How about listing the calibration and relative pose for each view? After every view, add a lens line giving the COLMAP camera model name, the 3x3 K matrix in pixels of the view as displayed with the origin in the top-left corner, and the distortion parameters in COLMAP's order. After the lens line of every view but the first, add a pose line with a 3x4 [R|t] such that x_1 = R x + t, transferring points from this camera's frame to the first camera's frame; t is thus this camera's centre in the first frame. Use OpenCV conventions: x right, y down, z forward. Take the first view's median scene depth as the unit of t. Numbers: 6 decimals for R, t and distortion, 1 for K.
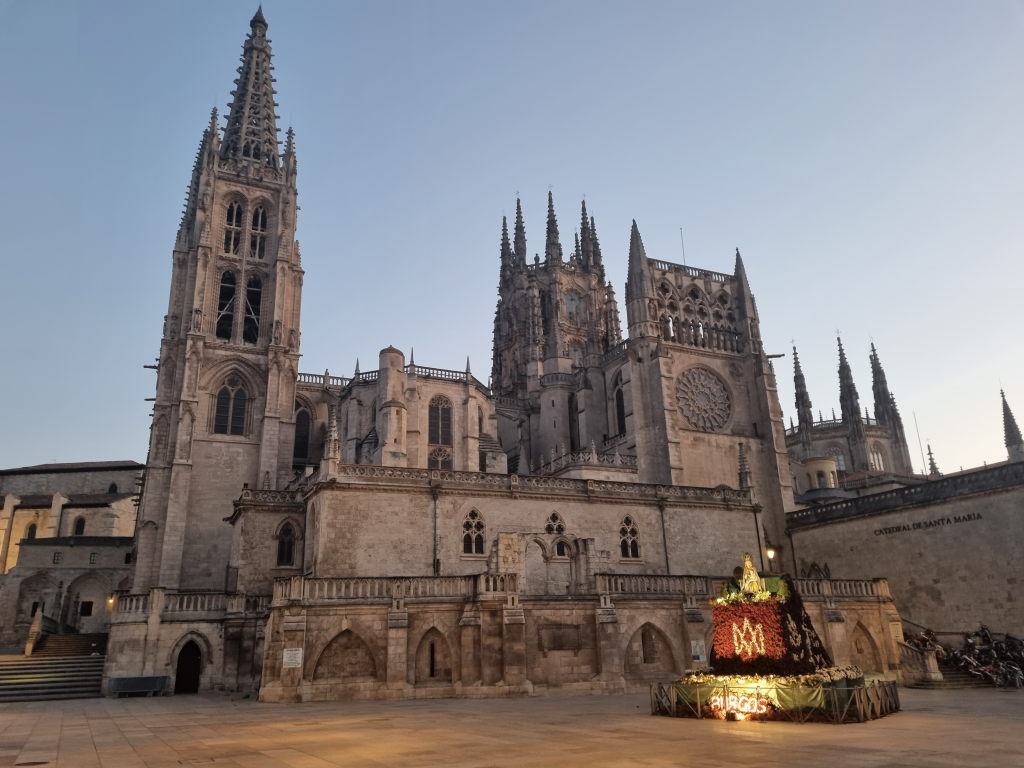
lens RADIAL K [[768.4, 0, 506.6], [0, 768.4, 384.0], [0, 0, 1]] dist [0.067757, -0.038889]
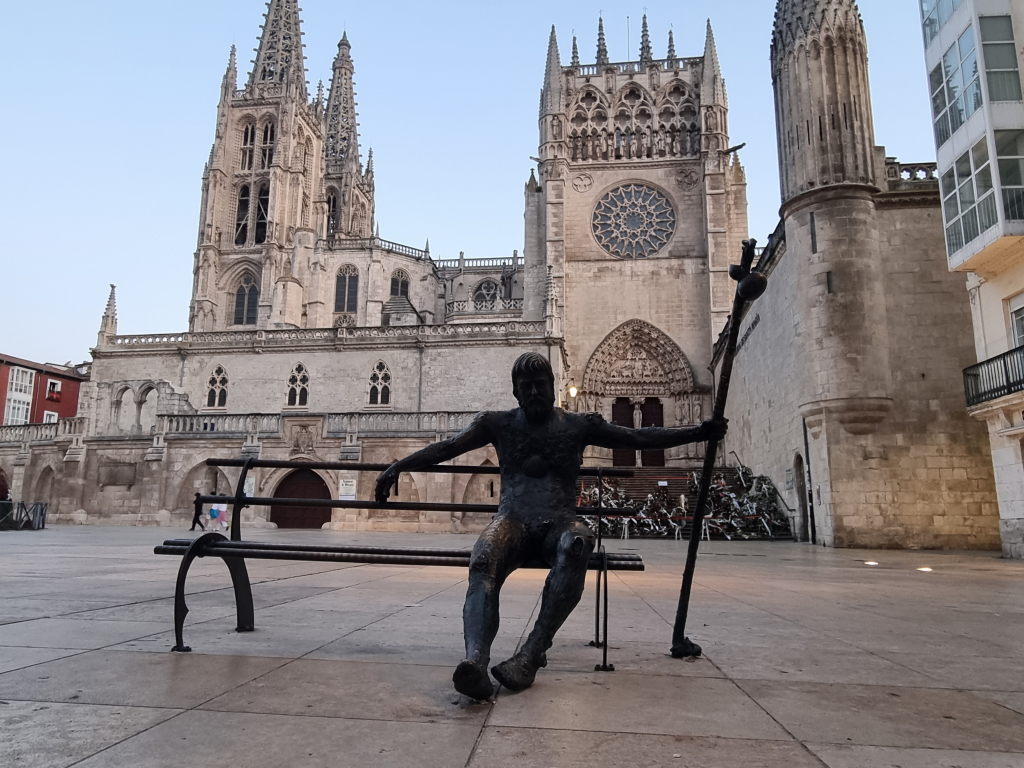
lens RADIAL K [[730.7, 0, 512.0], [0, 730.7, 384.0], [0, 0, 1]] dist [0.000540, 0.000800]
pose [[0.845462, -0.066810, -0.529839, 0.772420], [0.142584, 0.984367, 0.103396, 0.130140], [0.514649, -0.162964, 0.841772, 0.329927]]
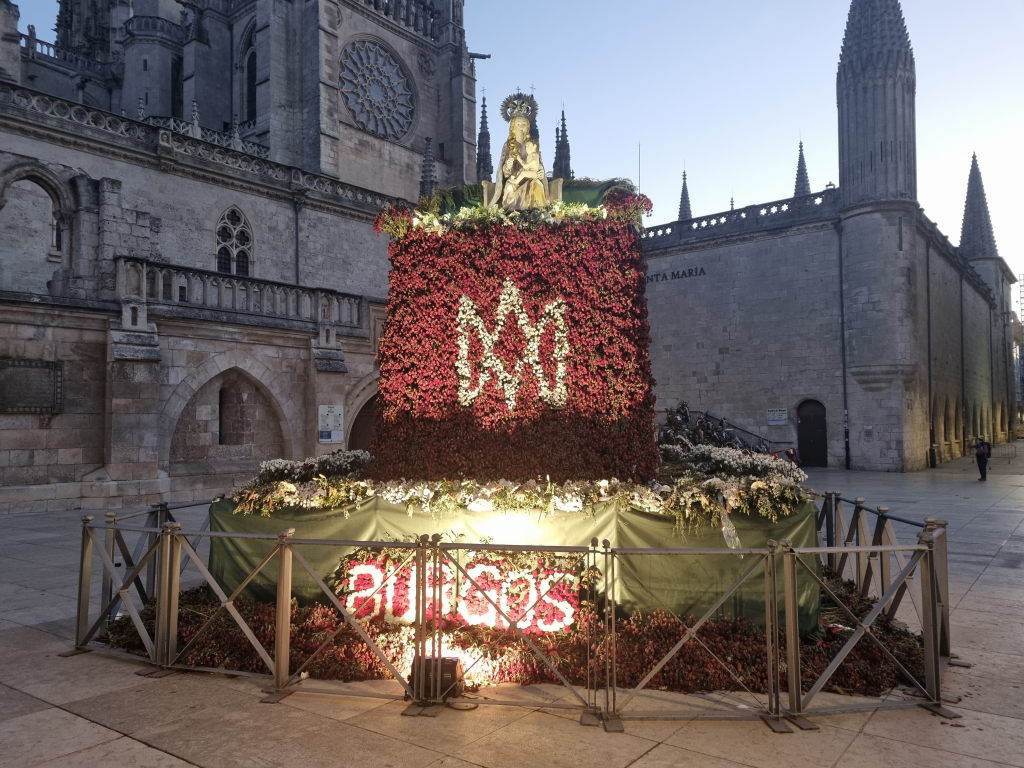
lens RADIAL K [[767.2, 0, 512.4], [0, 767.2, 394.0], [0, 0, 1]] dist [0.069113, -0.038189]
pose [[0.898520, 0.039393, 0.437160, 0.095965], [-0.156406, 0.959323, 0.235024, 0.136510], [-0.410120, -0.279548, 0.868133, 0.374349]]
